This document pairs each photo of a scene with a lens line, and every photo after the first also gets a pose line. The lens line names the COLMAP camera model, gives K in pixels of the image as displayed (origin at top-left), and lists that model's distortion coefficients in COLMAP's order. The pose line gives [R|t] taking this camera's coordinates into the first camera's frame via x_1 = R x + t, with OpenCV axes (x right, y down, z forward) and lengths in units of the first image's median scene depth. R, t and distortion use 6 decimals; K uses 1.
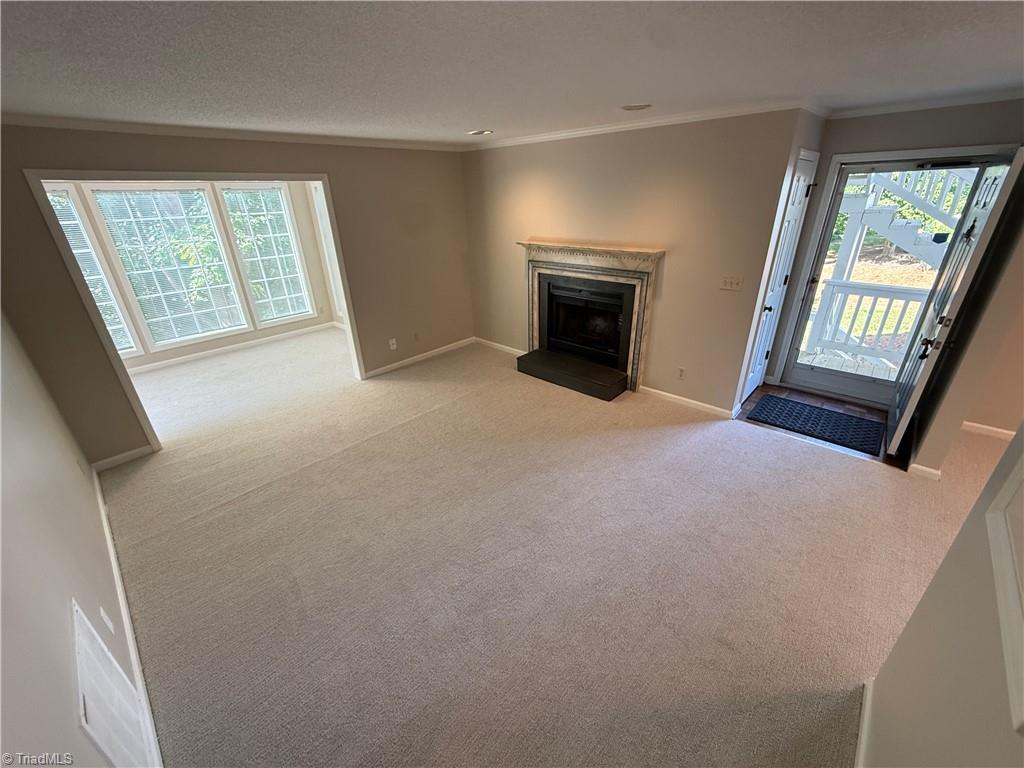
lens RADIAL K [[407.8, 0, 509.7], [0, 407.8, 384.6], [0, 0, 1]] dist [-0.003299, 0.000708]
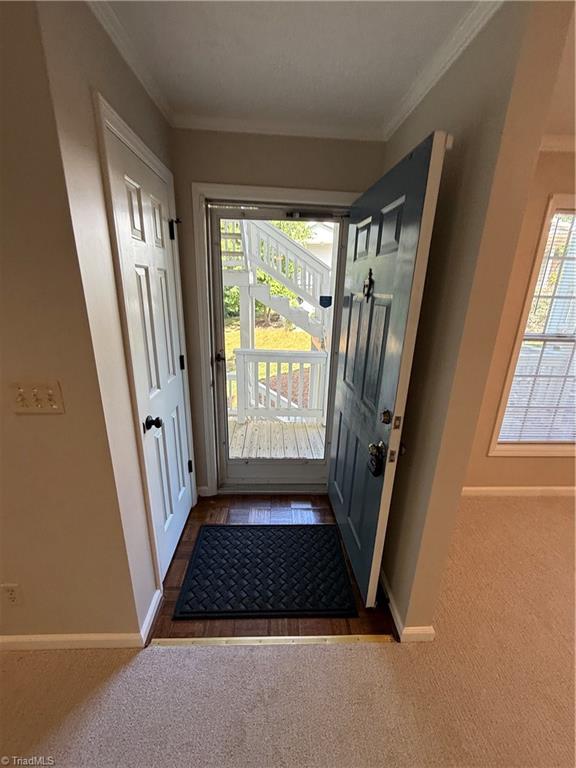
lens RADIAL K [[305.9, 0, 288.5], [0, 305.9, 381.4], [0, 0, 1]] dist [-0.003299, 0.000708]
pose [[0.698624, -0.163573, 0.696540, 0.497540], [0.253818, 0.966860, -0.027524, -0.188557], [-0.668955, 0.196023, 0.716990, 0.590437]]
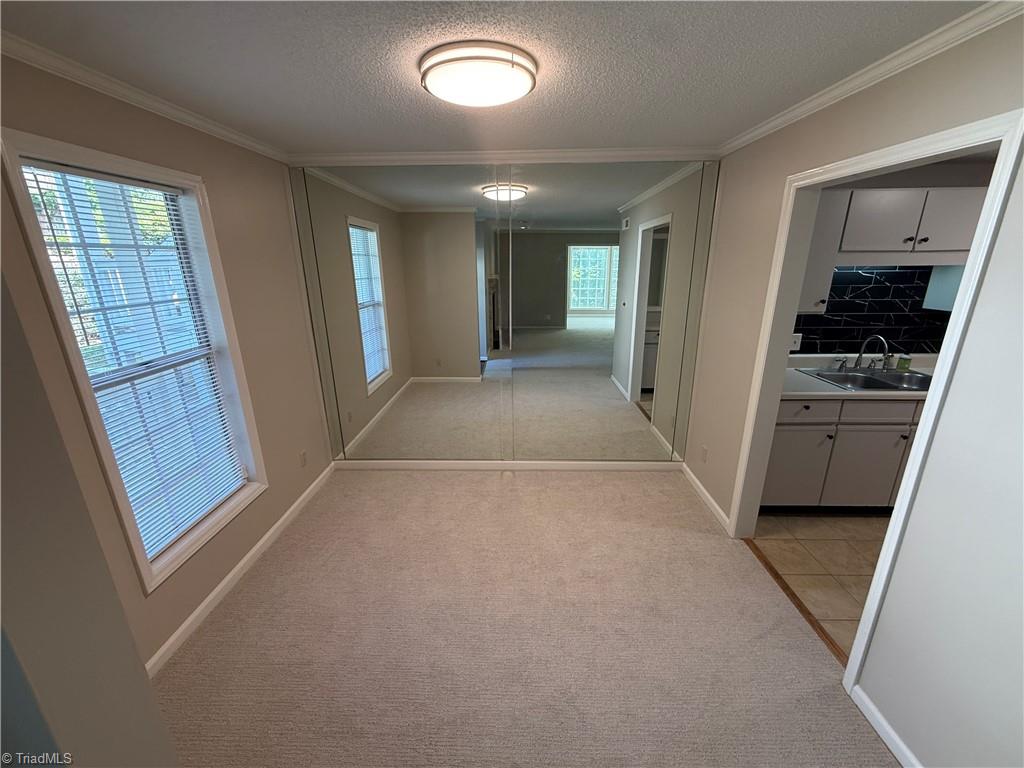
lens RADIAL K [[407.8, 0, 507.9], [0, 407.8, 383.3], [0, 0, 1]] dist [-0.003299, 0.000708]
pose [[-0.650196, -0.186156, 0.736608, 0.634019], [0.343353, 0.792873, 0.503449, -0.244270], [-0.677757, 0.580257, -0.451606, 0.585047]]
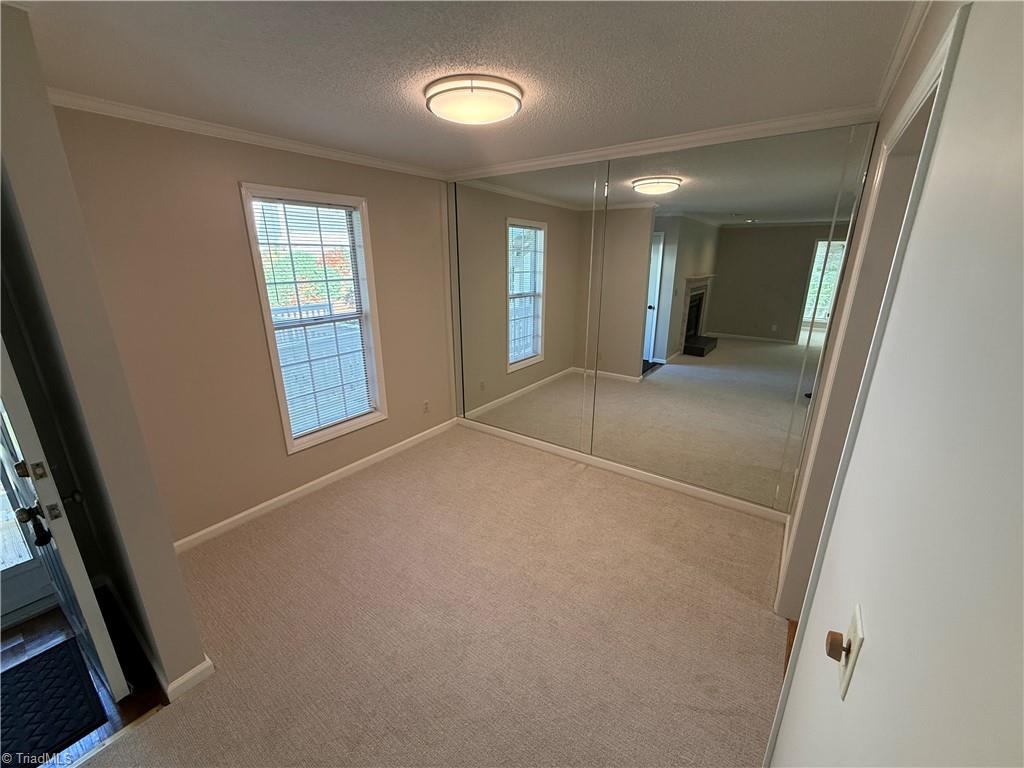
lens RADIAL K [[407.8, 0, 511.8], [0, 407.8, 383.4], [0, 0, 1]] dist [-0.003299, 0.000708]
pose [[-0.110116, -0.261789, 0.958823, 0.430930], [0.418609, 0.862740, 0.283631, -0.109066], [-0.901466, 0.432604, 0.014586, 0.322041]]
